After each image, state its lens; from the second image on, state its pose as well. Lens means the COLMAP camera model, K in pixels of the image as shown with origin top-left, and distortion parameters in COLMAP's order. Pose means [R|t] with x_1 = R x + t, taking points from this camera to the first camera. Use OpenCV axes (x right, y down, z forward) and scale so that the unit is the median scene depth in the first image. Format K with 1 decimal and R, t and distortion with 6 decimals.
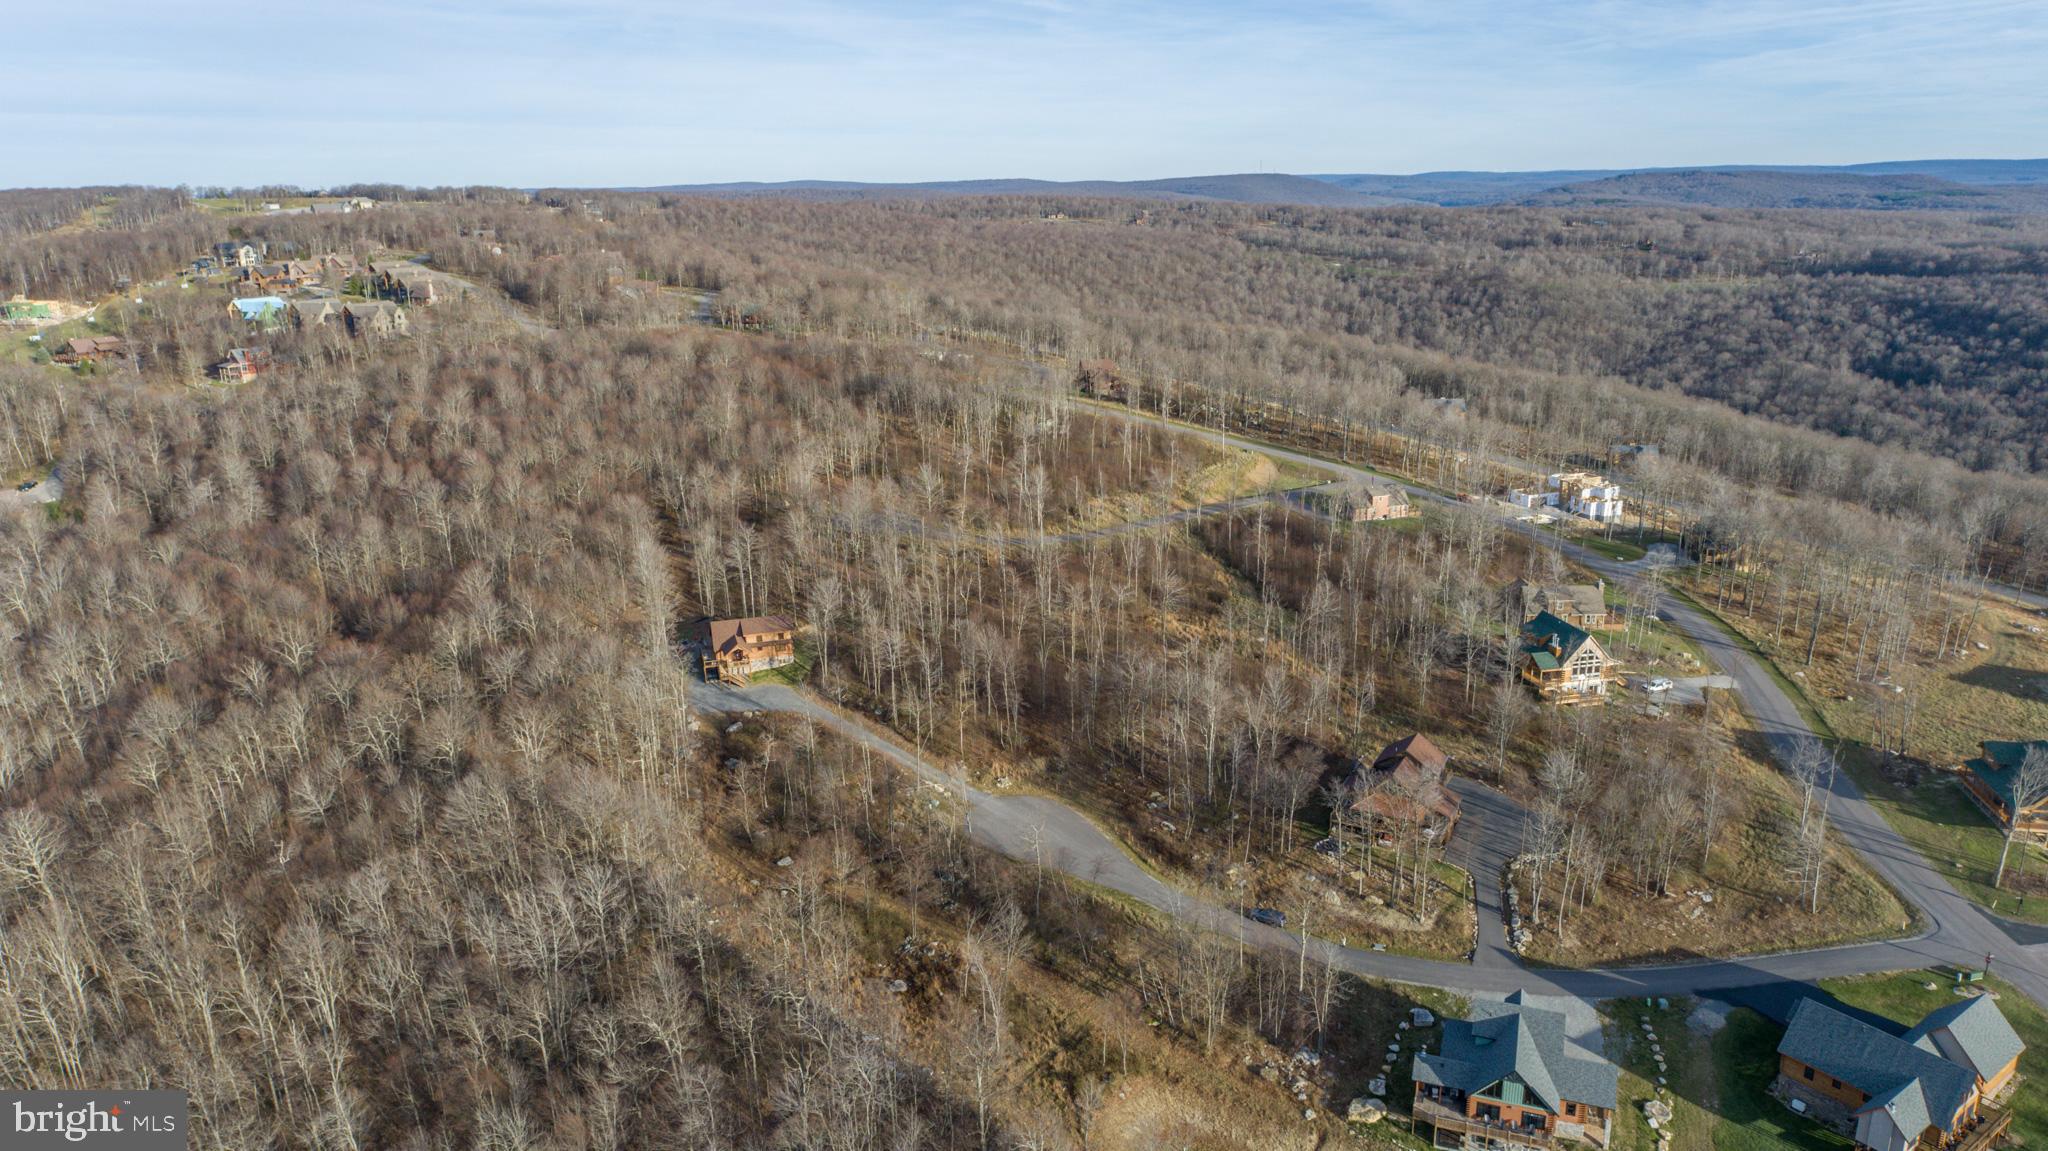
lens RADIAL K [[1386.3, 0, 1023.6], [0, 1386.3, 579.8], [0, 0, 1]] dist [-0.015780, 0.014191]
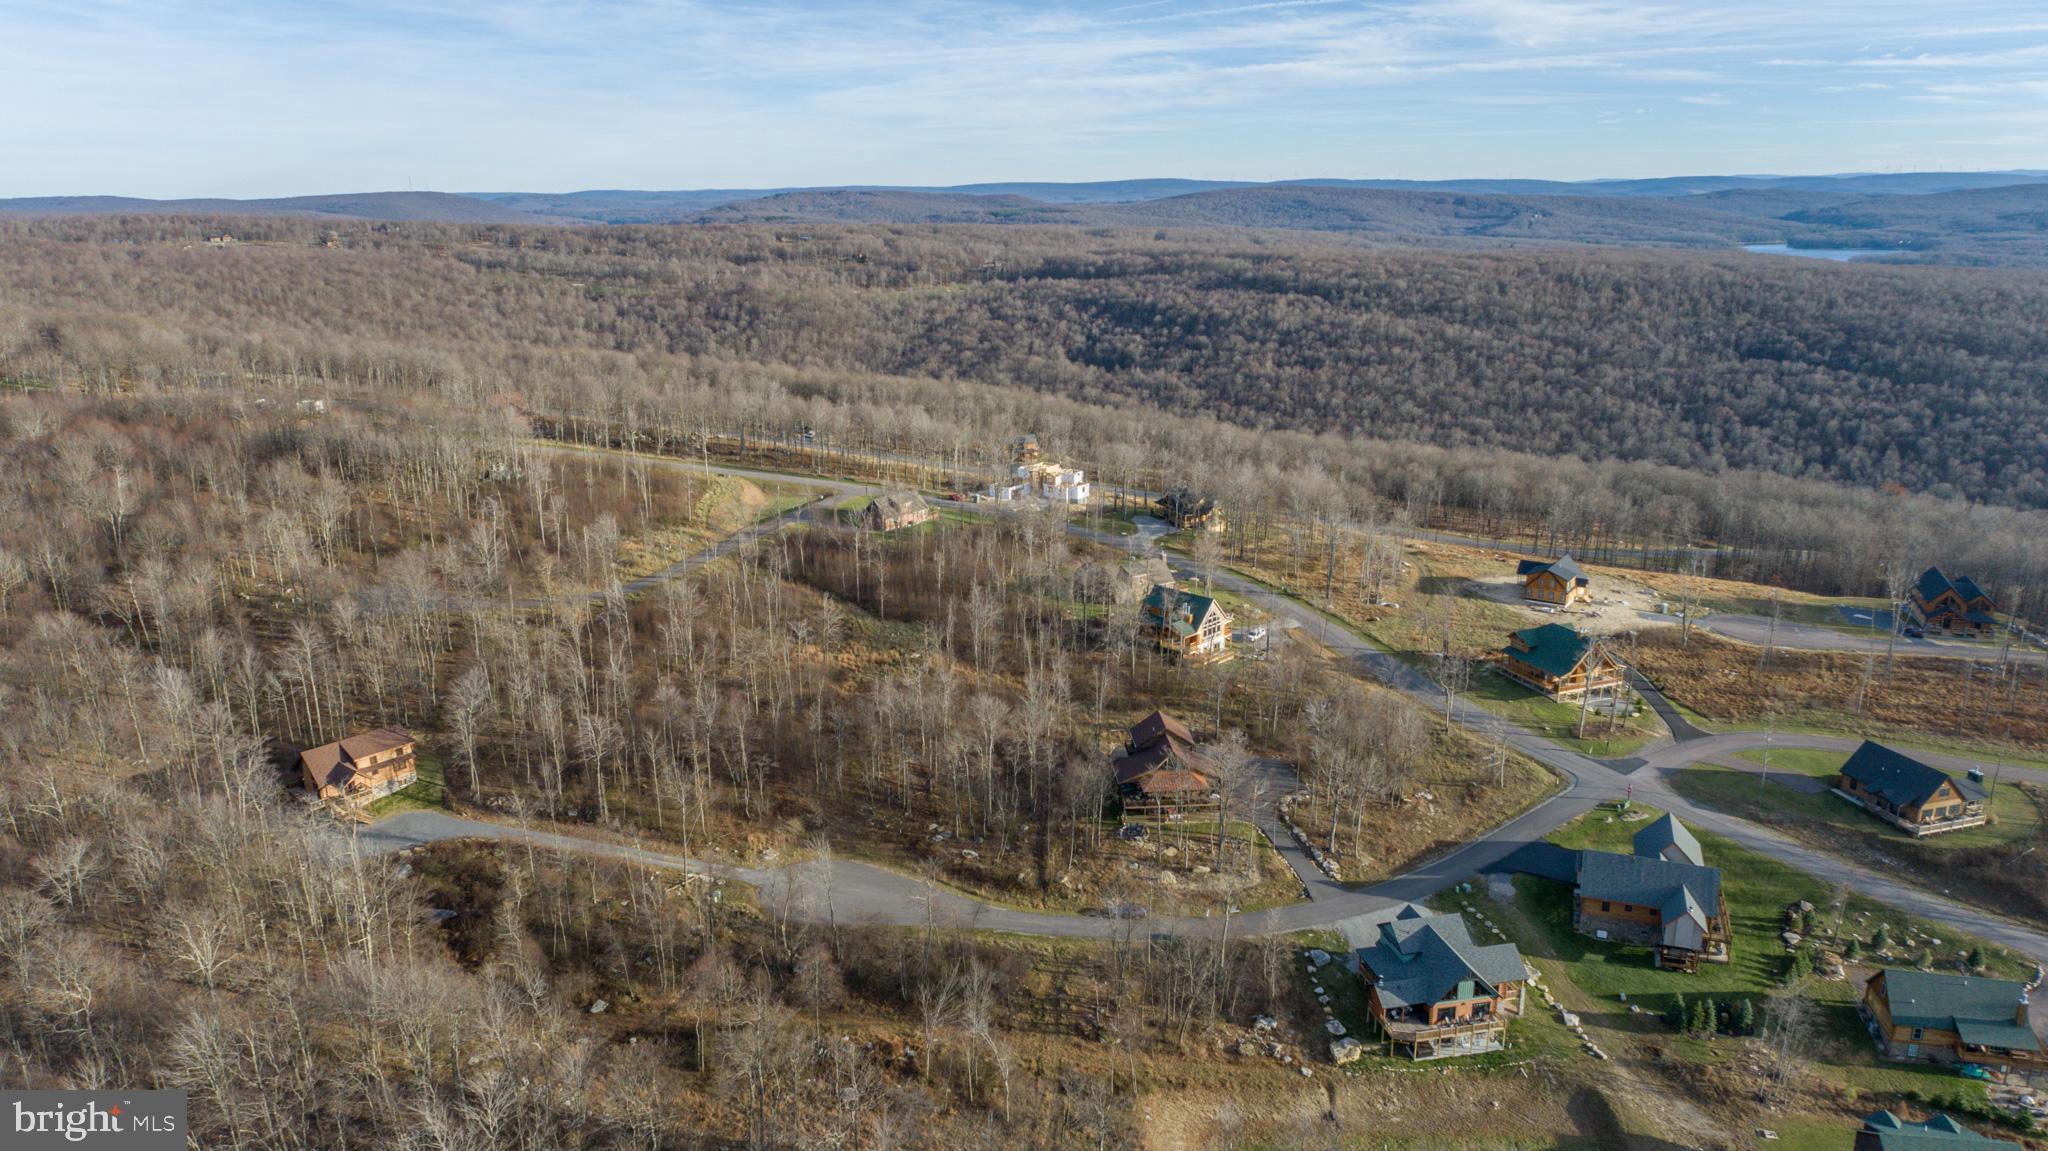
lens RADIAL K [[1386.3, 0, 1025.9], [0, 1386.3, 569.2], [0, 0, 1]] dist [-0.015780, 0.014191]
pose [[0.836813, -0.137284, 0.529997, -0.283758], [0.147700, 0.988767, 0.022915, -0.029664], [-0.527189, 0.059105, 0.847690, 0.112663]]
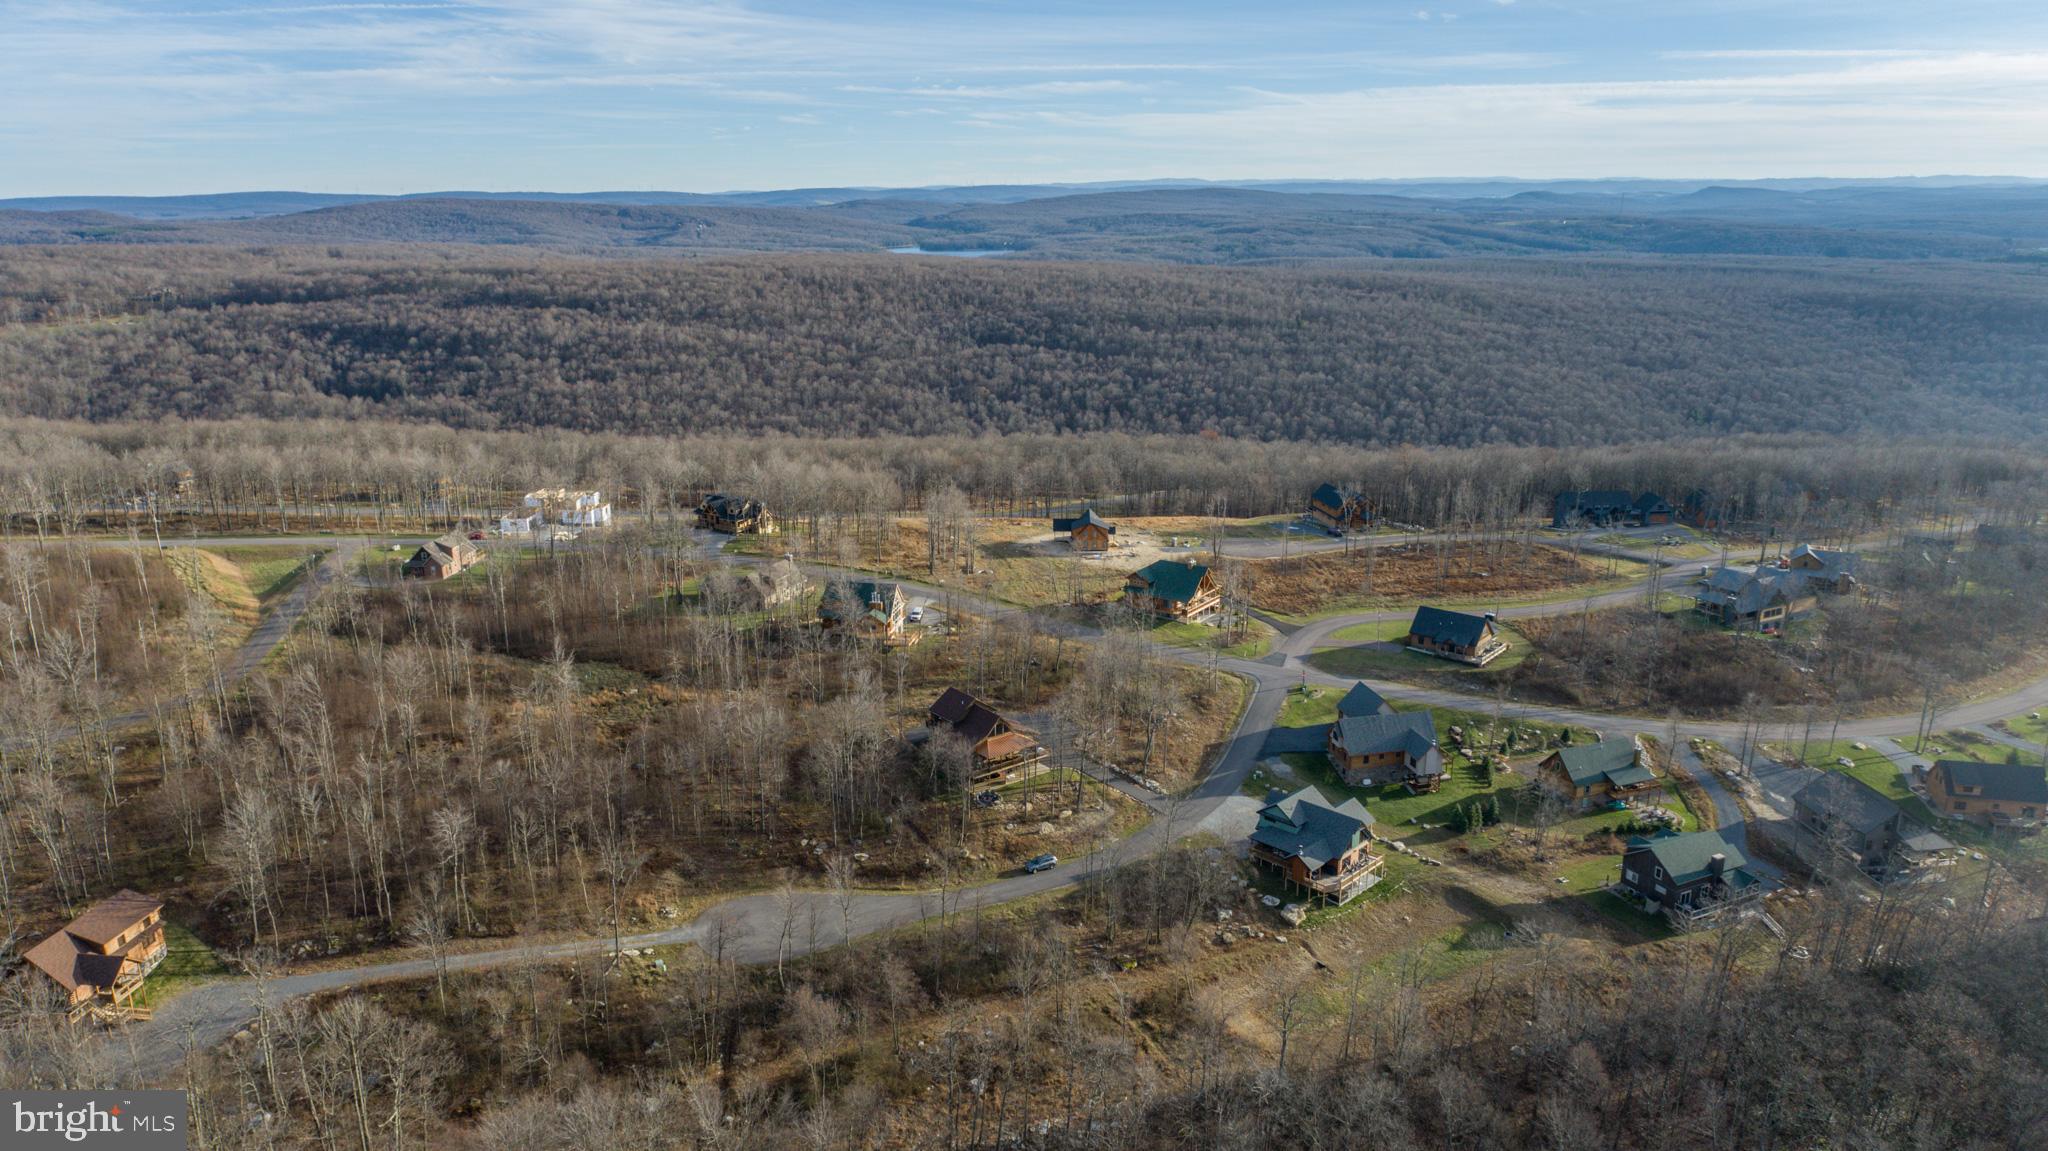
lens RADIAL K [[1386.3, 0, 1024.2], [0, 1386.3, 564.7], [0, 0, 1]] dist [-0.015780, 0.014191]
pose [[0.394007, -0.227758, 0.890441, -0.537623], [0.258958, 0.957071, 0.130215, -0.091982], [-0.881873, 0.179282, 0.436072, 0.354170]]
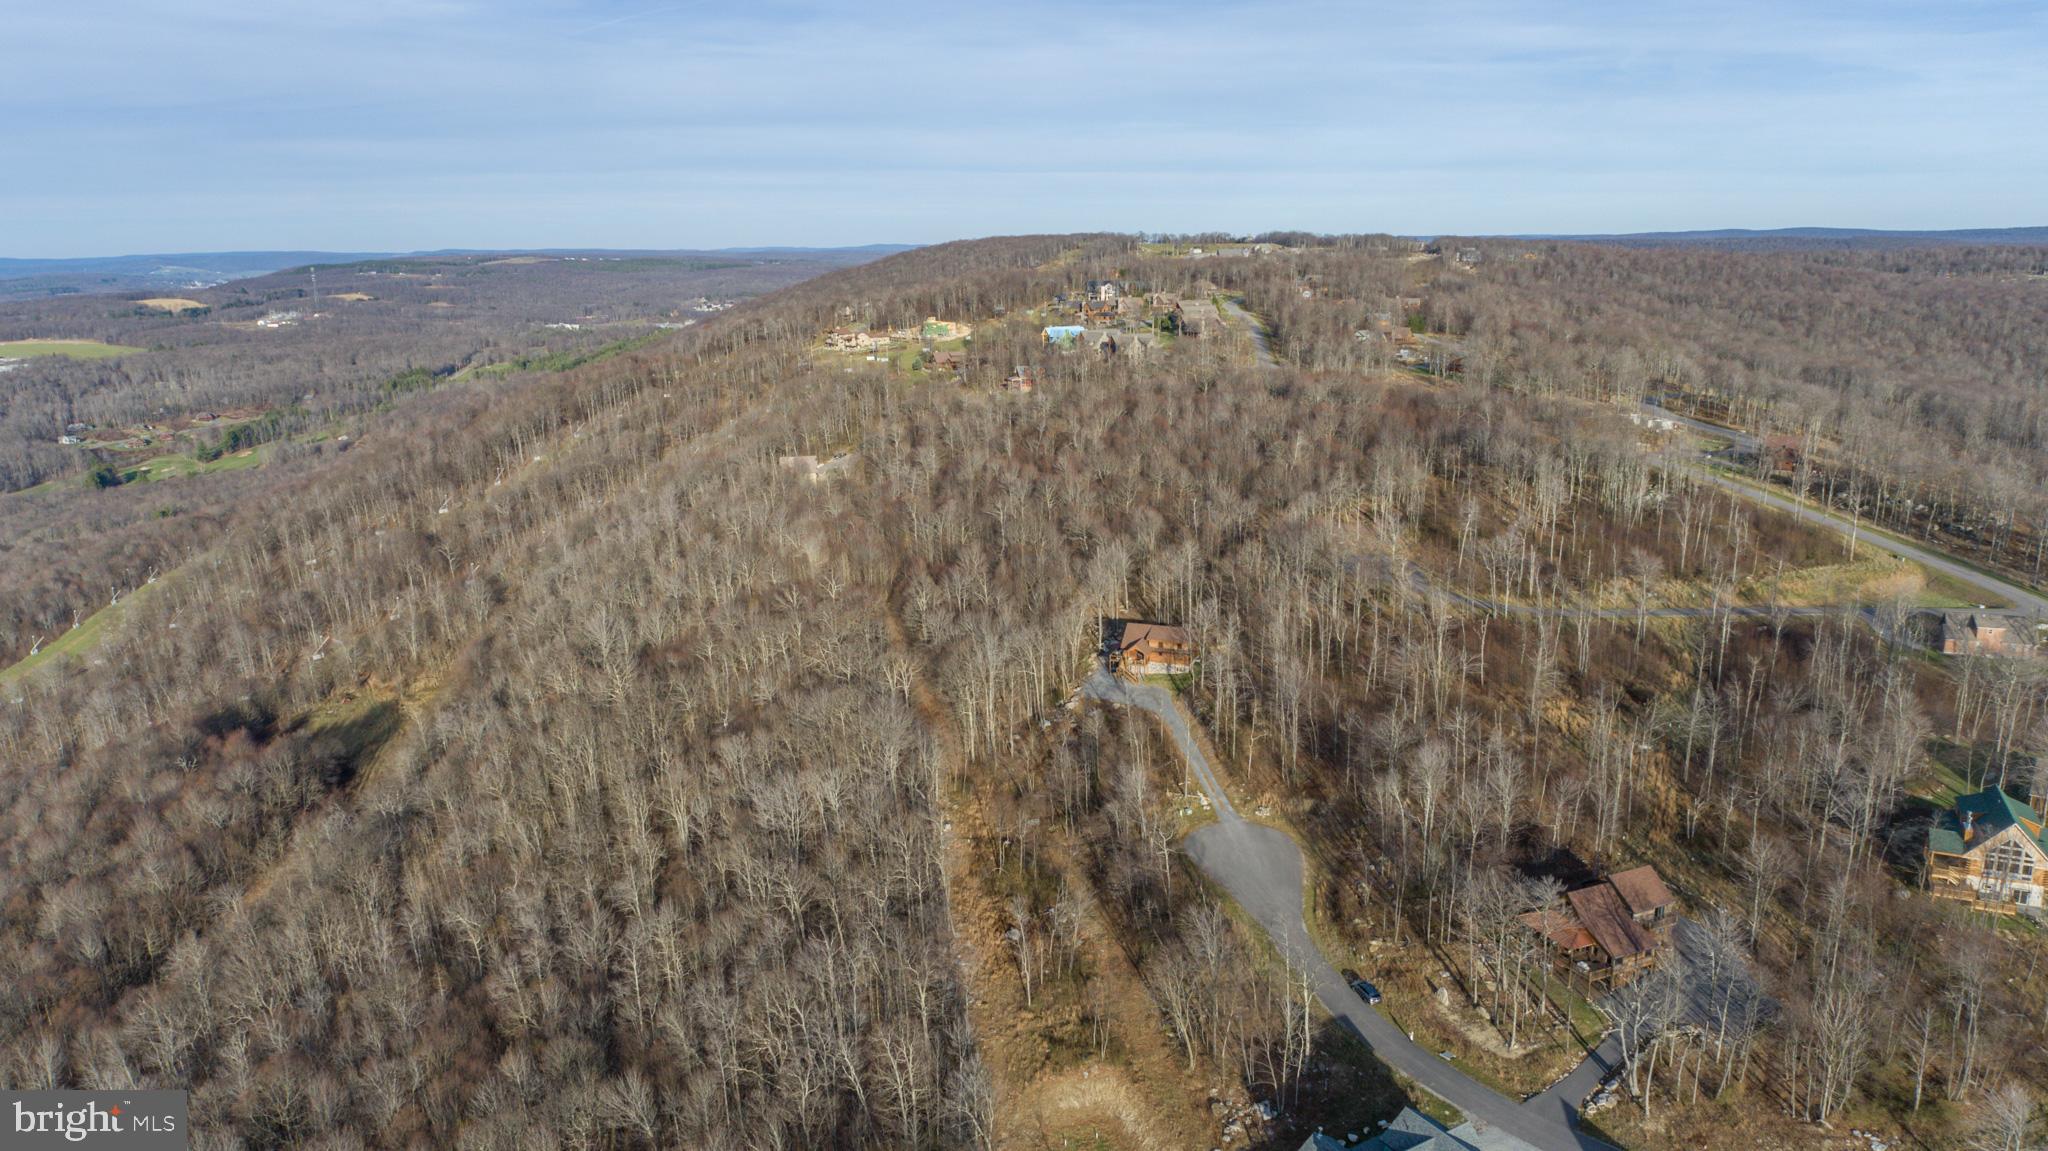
lens RADIAL K [[1386.3, 0, 1015.9], [0, 1386.3, 576.7], [0, 0, 1]] dist [-0.015780, 0.014191]
pose [[0.787171, 0.148447, -0.598603, 0.374358], [-0.168520, 0.985435, 0.022771, -0.017154], [0.593265, 0.082952, 0.800722, 0.038009]]
